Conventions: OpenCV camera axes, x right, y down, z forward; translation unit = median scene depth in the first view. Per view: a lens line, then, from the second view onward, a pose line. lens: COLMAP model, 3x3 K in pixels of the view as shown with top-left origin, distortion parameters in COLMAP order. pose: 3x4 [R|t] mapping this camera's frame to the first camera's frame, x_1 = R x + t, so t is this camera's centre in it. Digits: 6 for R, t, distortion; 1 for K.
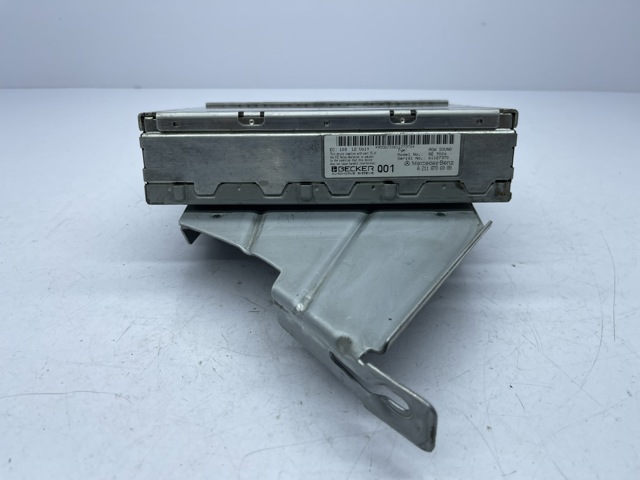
lens RADIAL K [[468.3, 0, 315.2], [0, 468.3, 240.2], [0, 0, 1]] dist [0.029276, -0.059228]
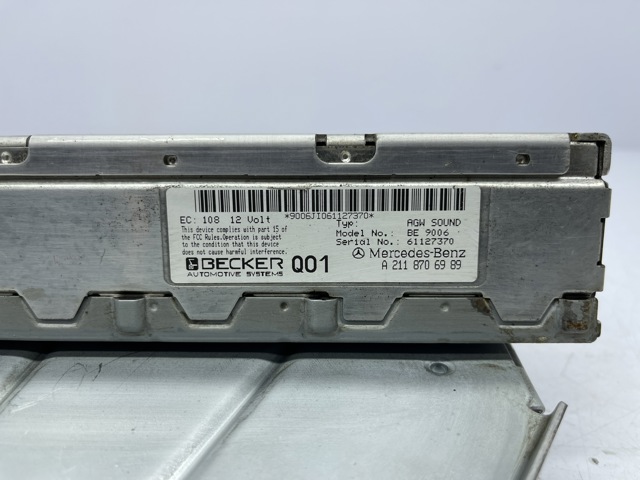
lens RADIAL K [[468.3, 0, 319.9], [0, 468.3, 238.7], [0, 0, 1]] dist [0.029276, -0.059228]
pose [[0.999947, 0.010273, -0.001071, 0.161263], [-0.010322, 0.990303, -0.138537, -0.117082], [-0.000362, 0.138540, 0.990357, 0.570426]]
